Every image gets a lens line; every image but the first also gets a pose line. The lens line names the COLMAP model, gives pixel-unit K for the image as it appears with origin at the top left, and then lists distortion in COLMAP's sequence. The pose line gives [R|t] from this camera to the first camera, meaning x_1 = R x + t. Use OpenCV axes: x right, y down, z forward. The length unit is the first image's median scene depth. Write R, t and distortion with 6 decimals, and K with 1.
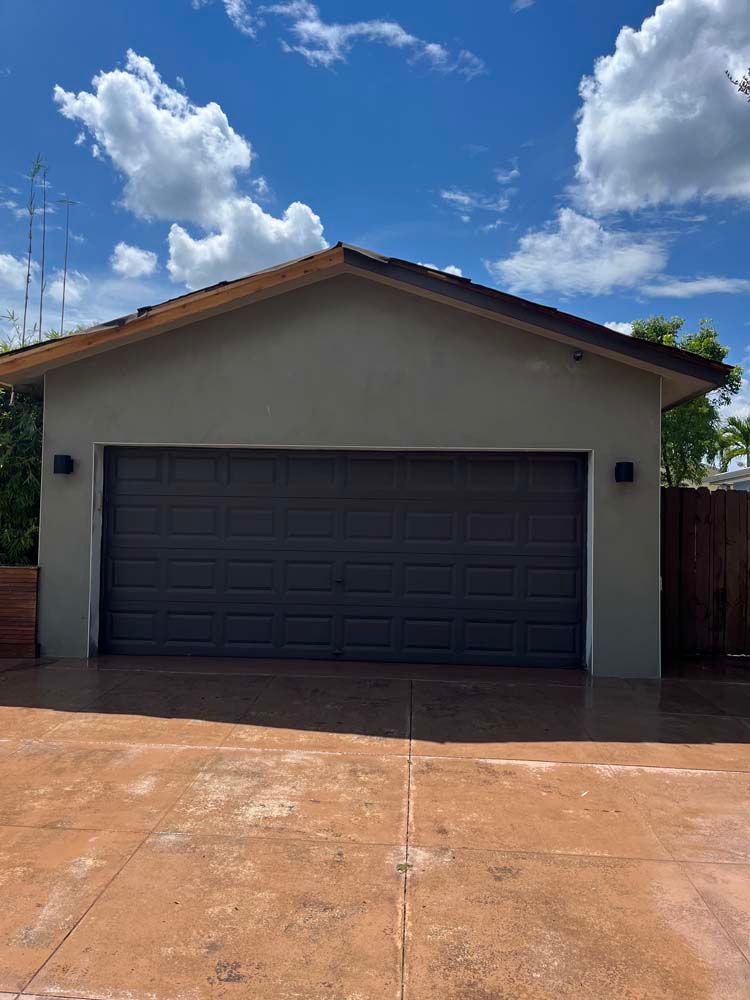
lens RADIAL K [[767.4, 0, 375.0], [0, 767.4, 500.0], [0, 0, 1]] dist [0.044524, -0.057360]
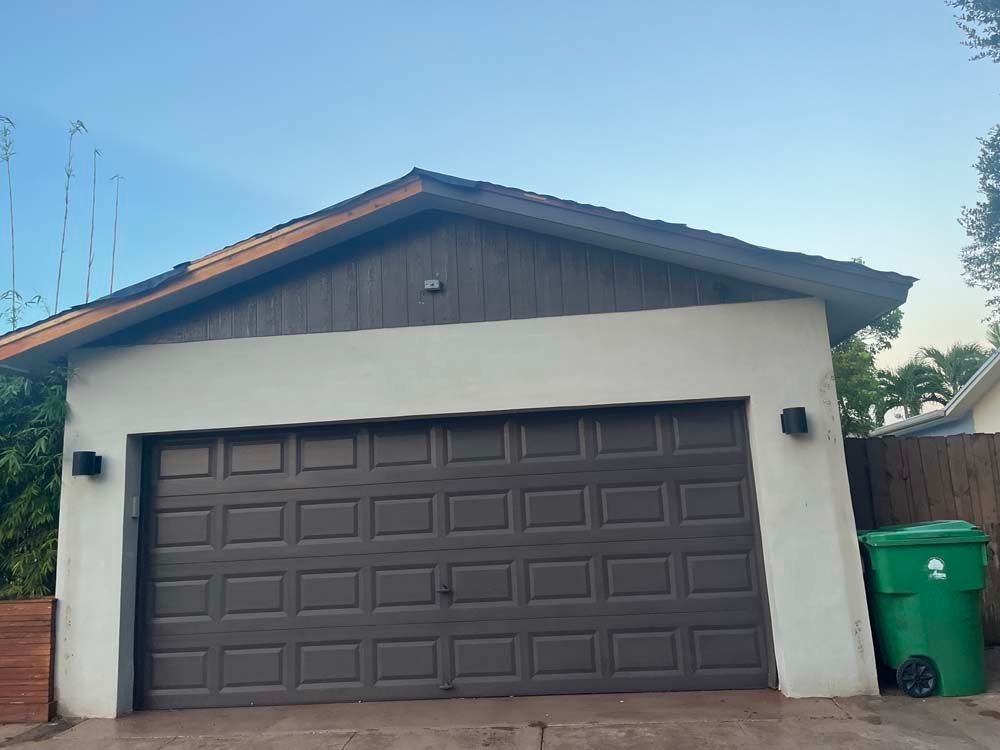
lens RADIAL K [[767.4, 0, 507.4], [0, 767.4, 355.3], [0, 0, 1]] dist [0.044524, -0.057360]
pose [[0.997091, -0.073802, -0.019071, 0.050719], [0.069835, 0.984719, -0.159533, 0.001772], [0.030553, 0.157737, 0.987008, 0.205515]]
